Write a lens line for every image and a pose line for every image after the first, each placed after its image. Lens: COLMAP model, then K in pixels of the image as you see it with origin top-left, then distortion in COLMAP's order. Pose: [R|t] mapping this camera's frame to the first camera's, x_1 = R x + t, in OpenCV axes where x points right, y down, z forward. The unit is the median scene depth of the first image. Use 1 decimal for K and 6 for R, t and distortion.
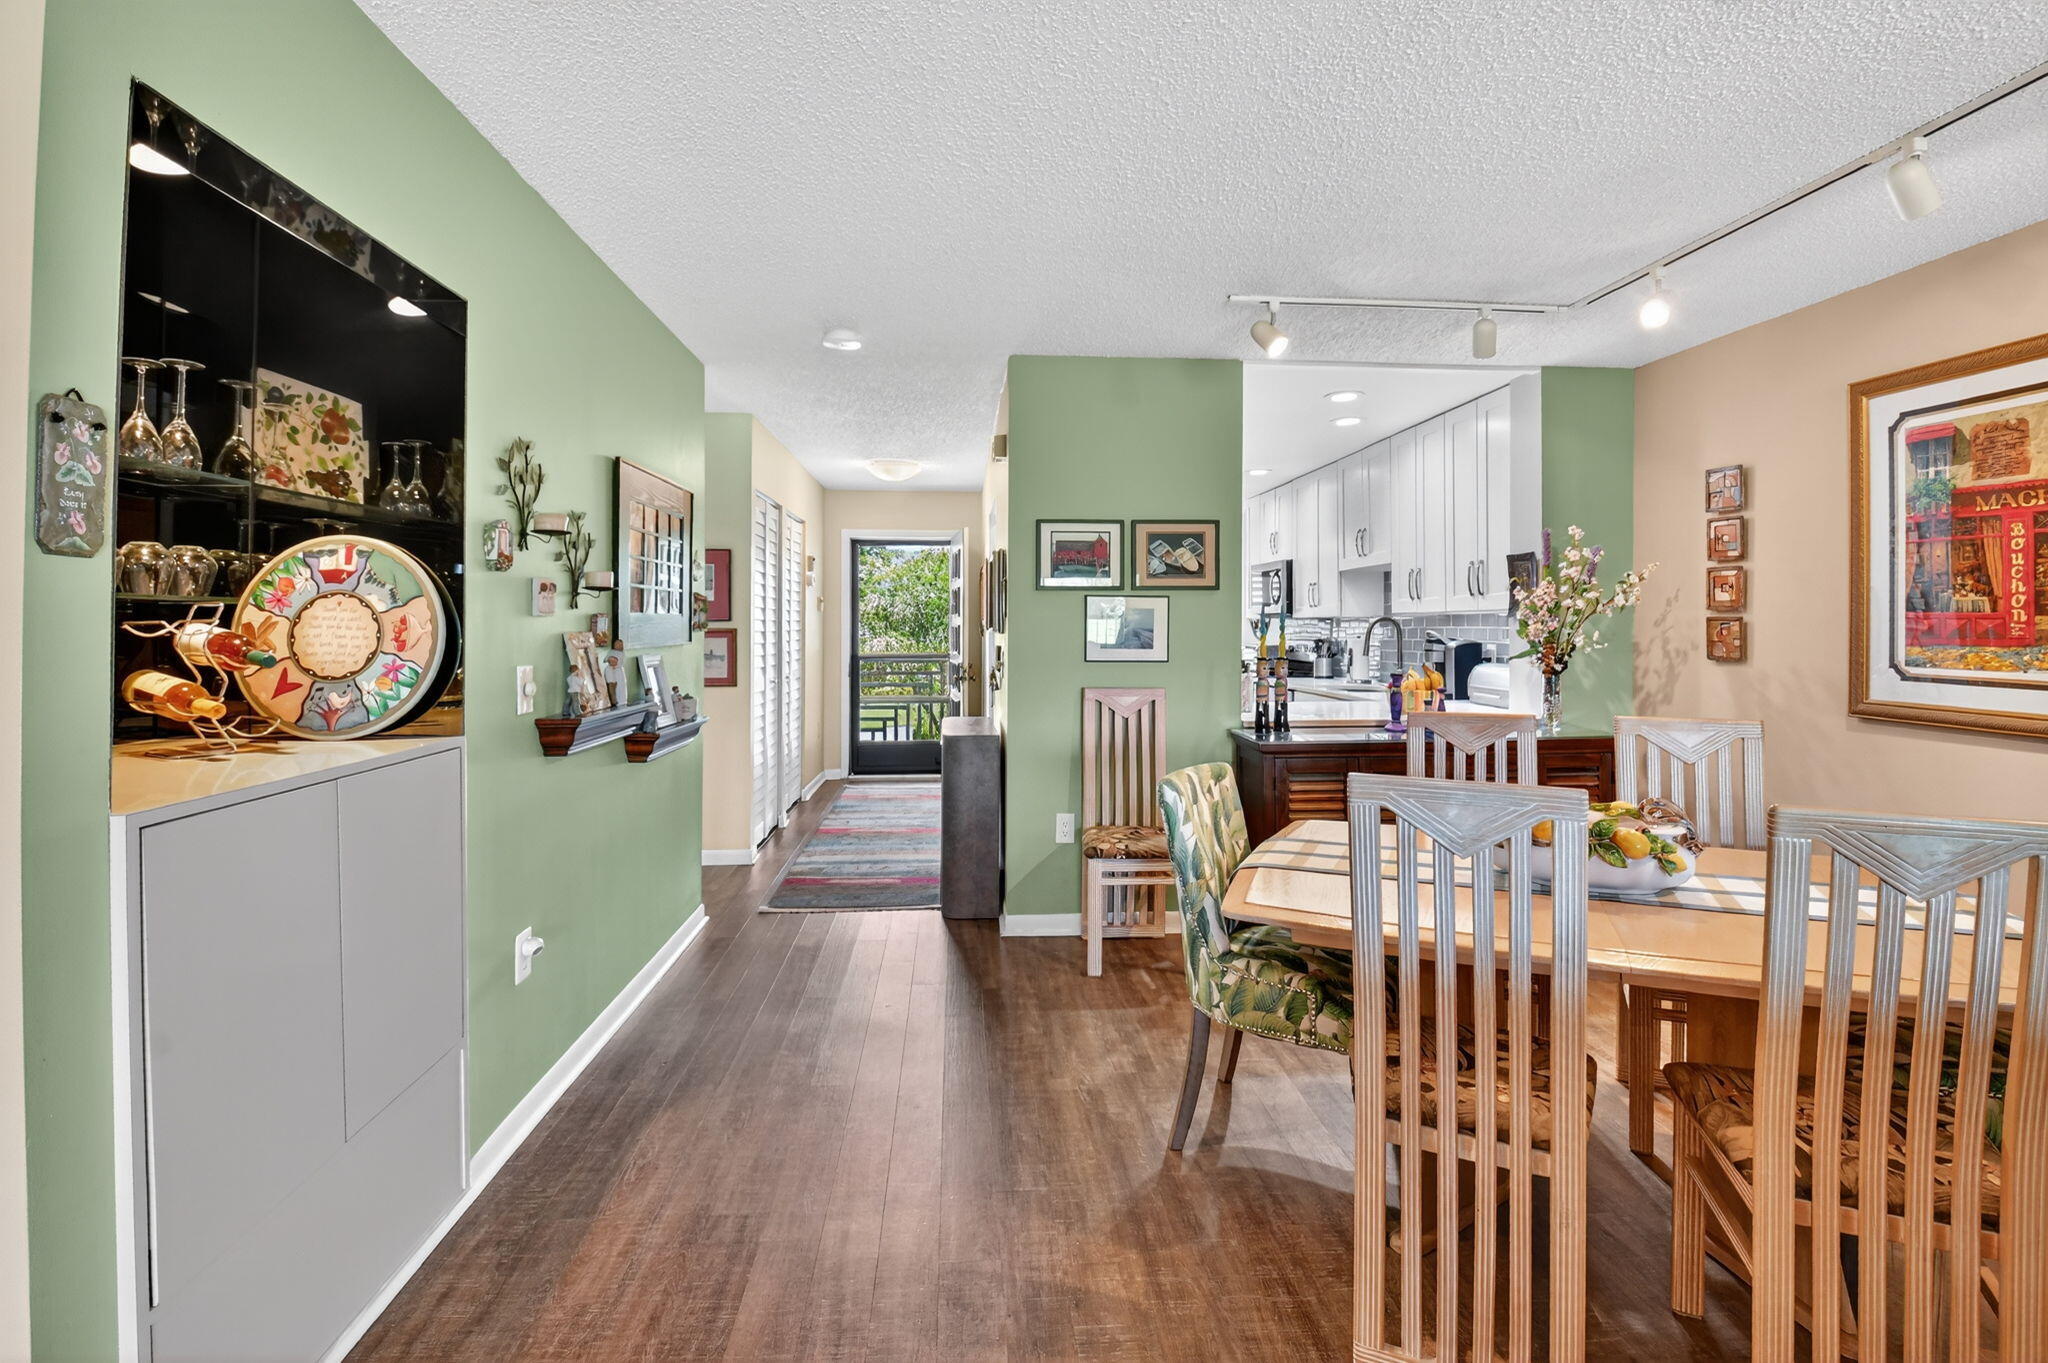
lens RADIAL K [[931.9, 0, 1012.3], [0, 931.9, 628.3], [0, 0, 1]] dist [0.021845, -0.031396]
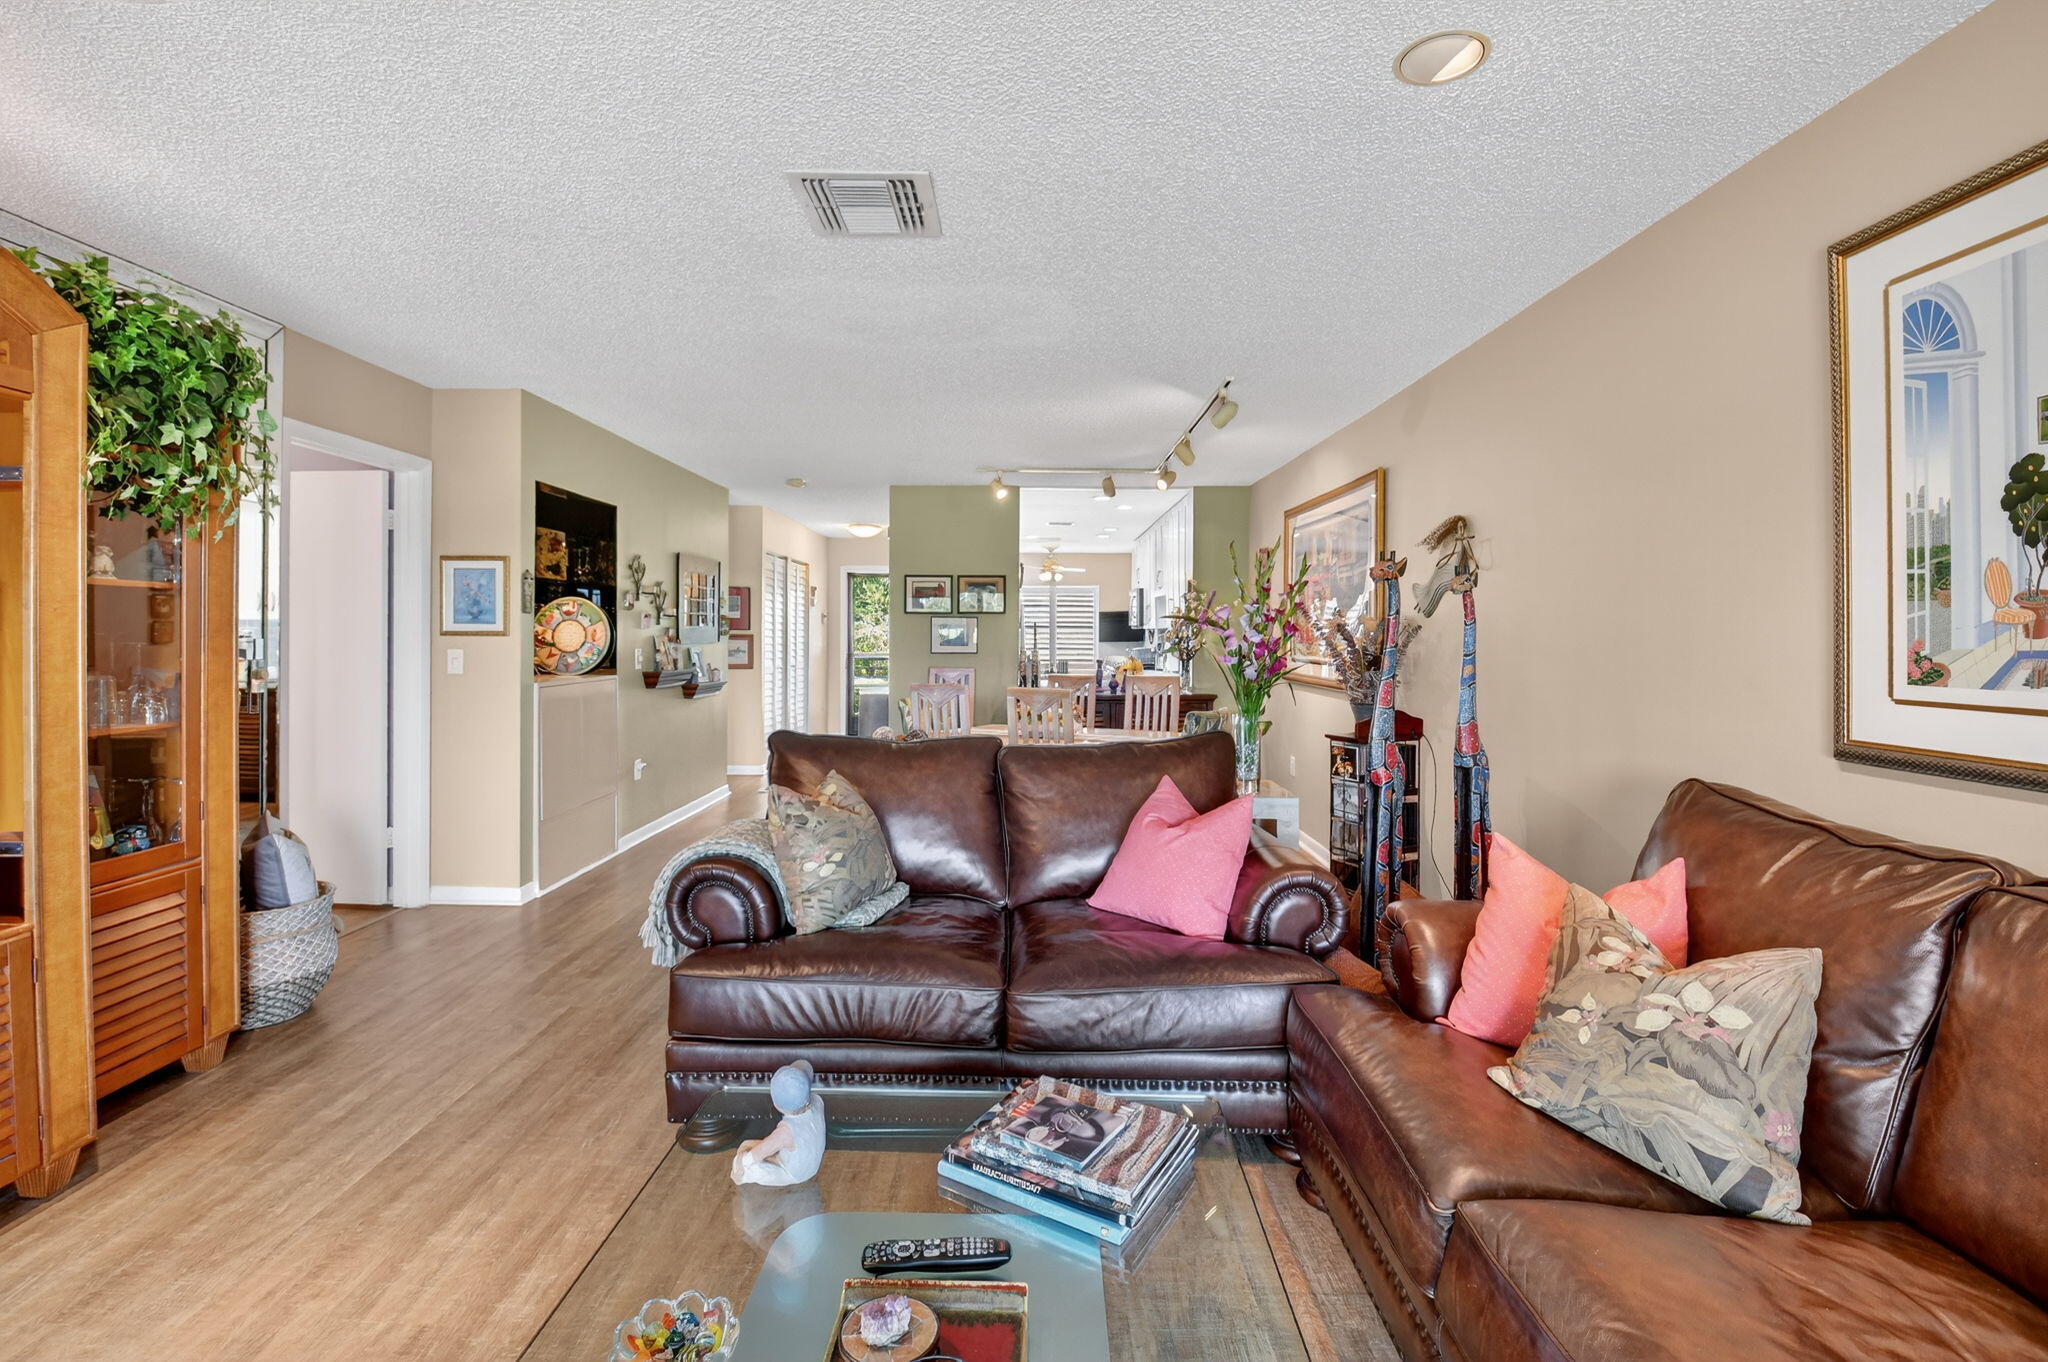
lens RADIAL K [[929.3, 0, 1019.7], [0, 929.3, 643.8], [0, 0, 1]] dist [0.020654, -0.029650]
pose [[0.997537, 0.002446, -0.070100, 0.416194], [-0.001875, 0.999965, 0.008201, 0.003650], [0.070117, -0.008050, 0.997506, -0.880698]]
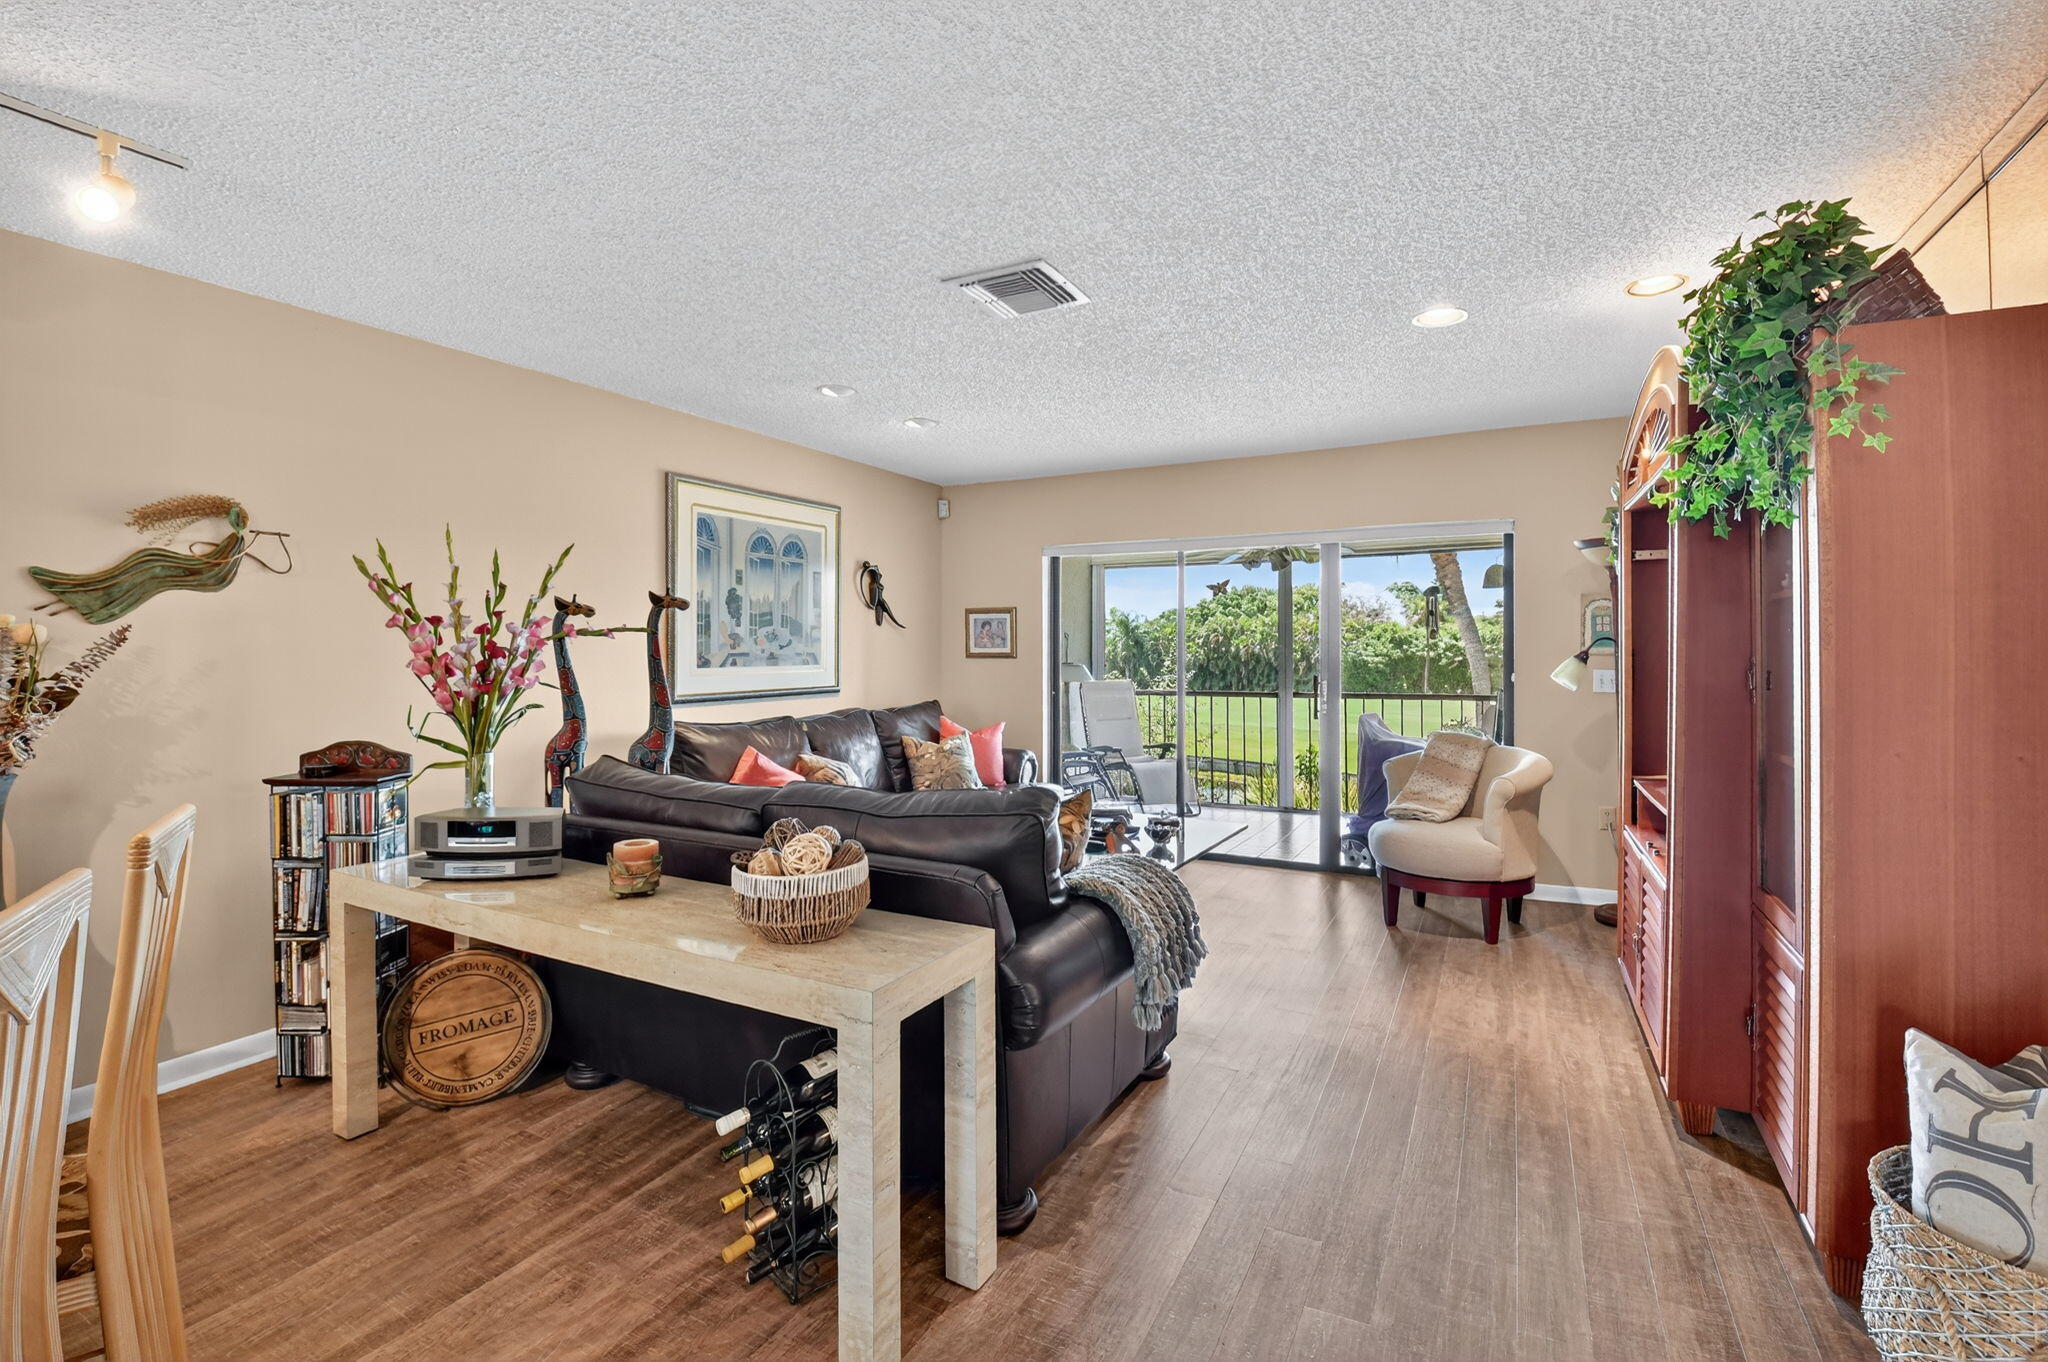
lens RADIAL K [[931.9, 0, 1012.3], [0, 931.9, 627.8], [0, 0, 1]] dist [0.021845, -0.031396]
pose [[-0.852035, 0.013150, 0.523320, -0.175427], [0.004196, 0.999824, -0.018292, -0.001027], [-0.523468, -0.013390, -0.851940, 0.498217]]
